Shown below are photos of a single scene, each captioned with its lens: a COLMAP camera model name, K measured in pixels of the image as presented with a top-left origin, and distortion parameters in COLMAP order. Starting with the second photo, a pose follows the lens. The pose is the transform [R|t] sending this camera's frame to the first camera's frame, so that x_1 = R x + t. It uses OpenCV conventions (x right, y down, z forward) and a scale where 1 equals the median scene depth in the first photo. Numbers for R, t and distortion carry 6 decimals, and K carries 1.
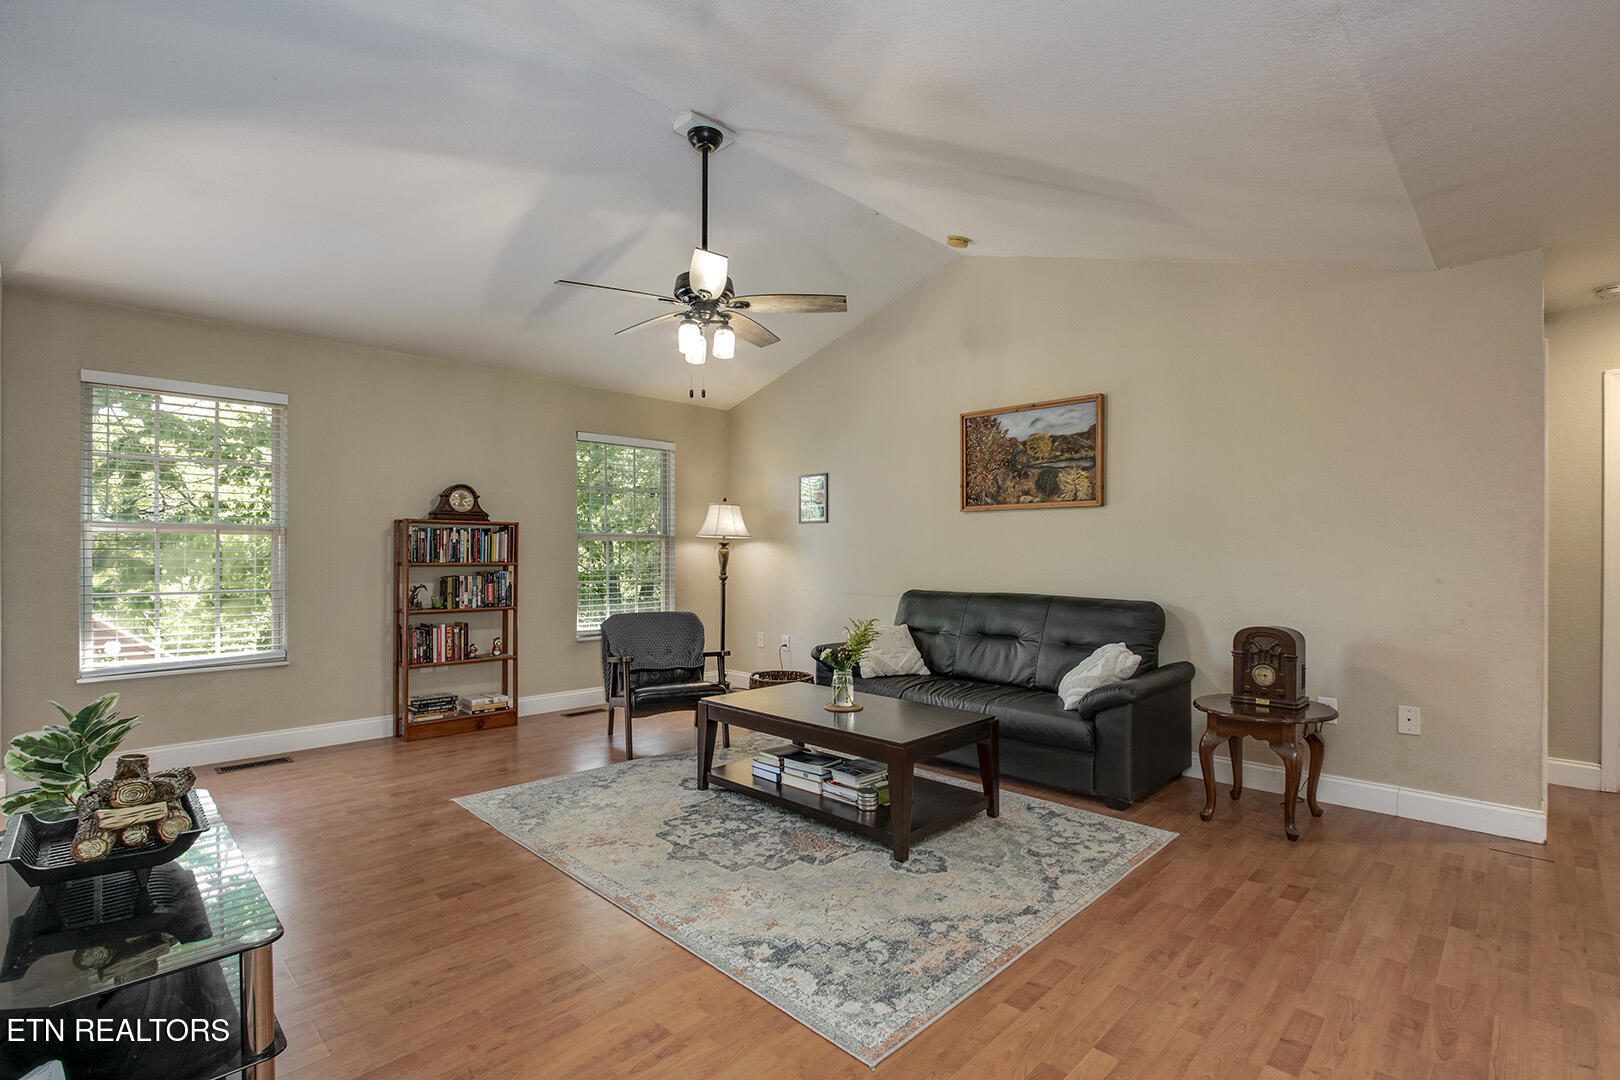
lens RADIAL K [[754.6, 0, 813.1], [0, 754.6, 553.7], [0, 0, 1]] dist [-0.021285, 0.001468]
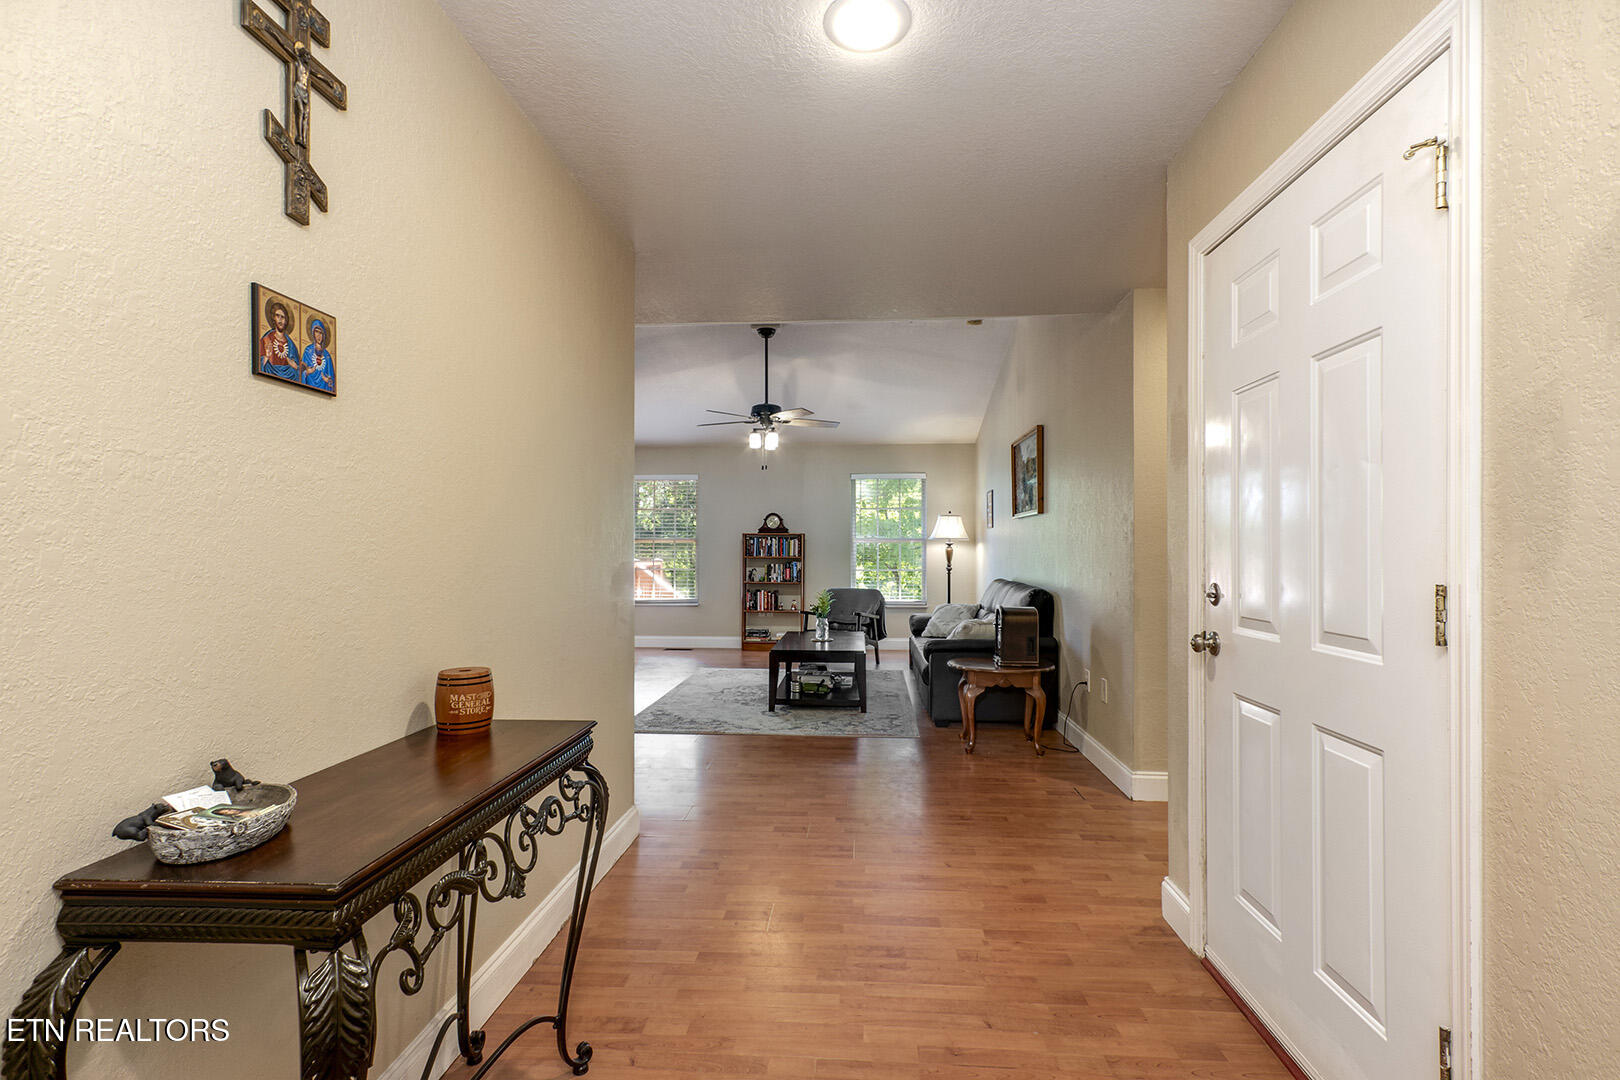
lens RADIAL K [[754.6, 0, 819.0], [0, 754.6, 548.2], [0, 0, 1]] dist [-0.021285, 0.001468]
pose [[0.651105, -0.004363, -0.758975, 1.065192], [0.001319, 0.999988, -0.004617, 0.000028], [0.758987, 0.002005, 0.651103, -0.101859]]
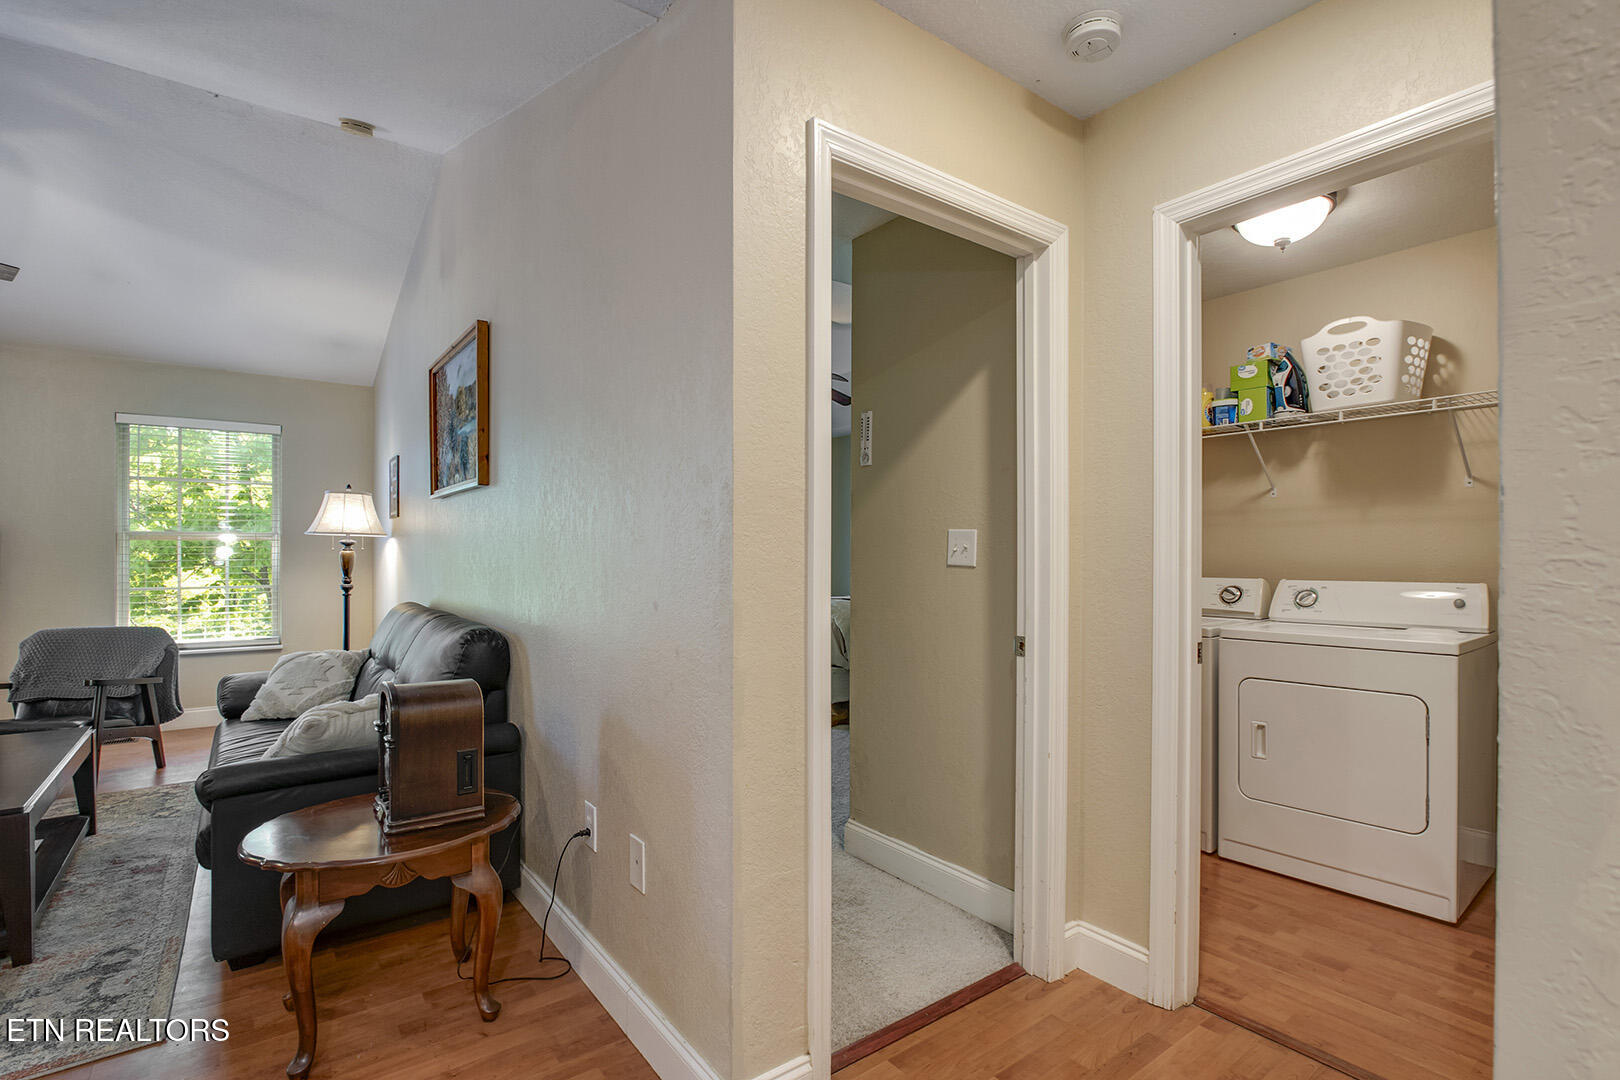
lens RADIAL K [[754.6, 0, 814.7], [0, 754.6, 554.3], [0, 0, 1]] dist [-0.021285, 0.001468]
pose [[0.988585, -0.001747, -0.150657, 0.757202], [0.001923, 0.999998, 0.001023, -0.001075], [0.150654, -0.001301, 0.988586, 0.360678]]
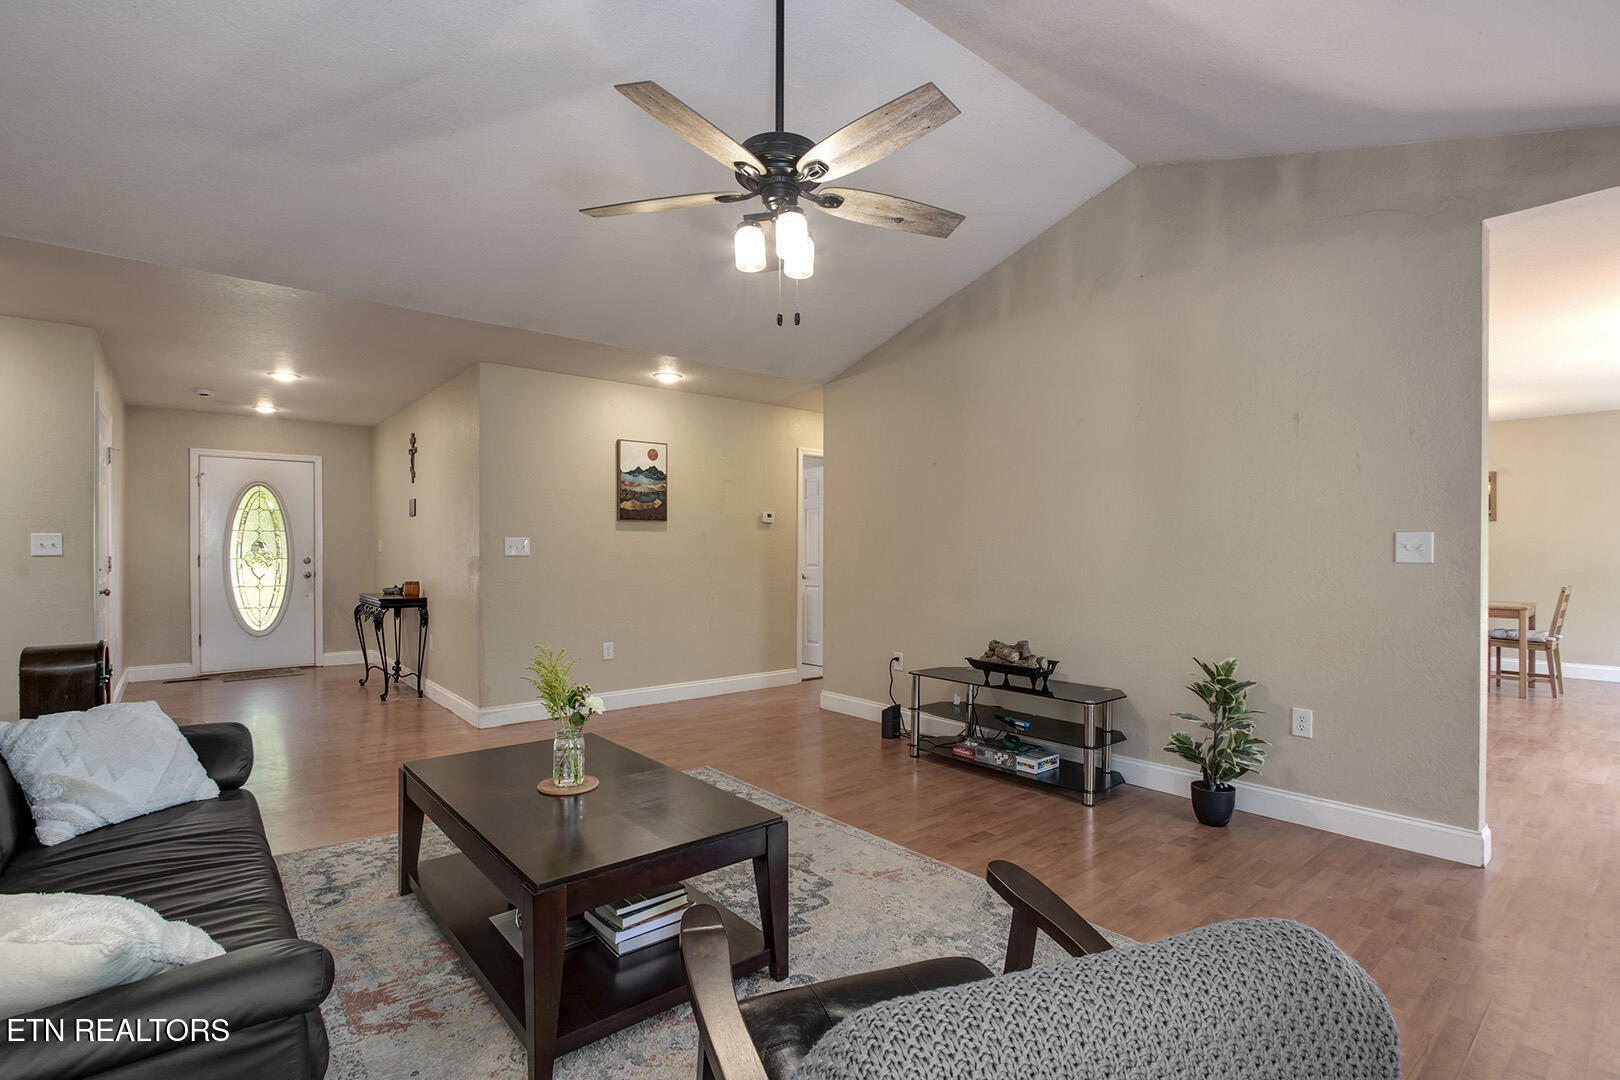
lens RADIAL K [[754.6, 0, 811.4], [0, 754.6, 559.1], [0, 0, 1]] dist [-0.021285, 0.001468]
pose [[-0.995067, -0.006059, 0.099023, -0.187299], [-0.004674, 0.999888, 0.014217, -0.004670], [-0.099098, 0.013684, -0.994984, 1.292013]]
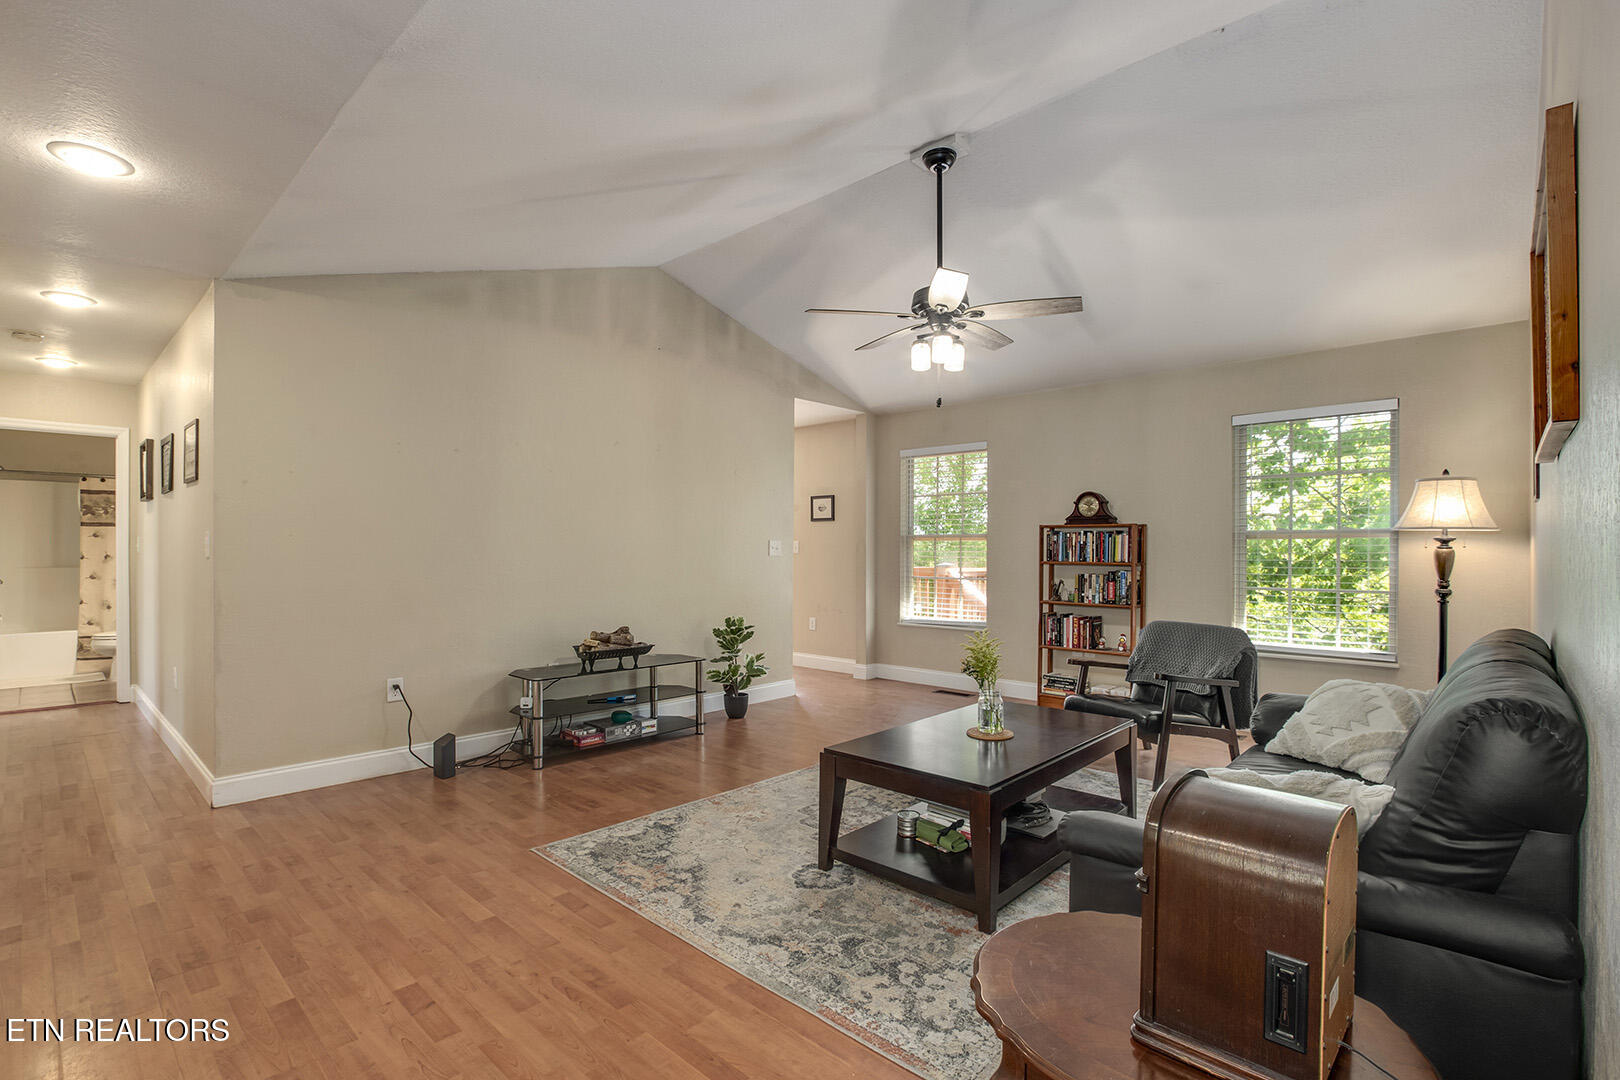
lens RADIAL K [[754.6, 0, 812.0], [0, 754.6, 554.1], [0, 0, 1]] dist [-0.021285, 0.001468]
pose [[0.021016, 0.001941, -0.999777, 0.699274], [-0.004855, 0.999987, 0.001840, 0.000052], [0.999767, 0.004815, 0.021025, 0.618291]]
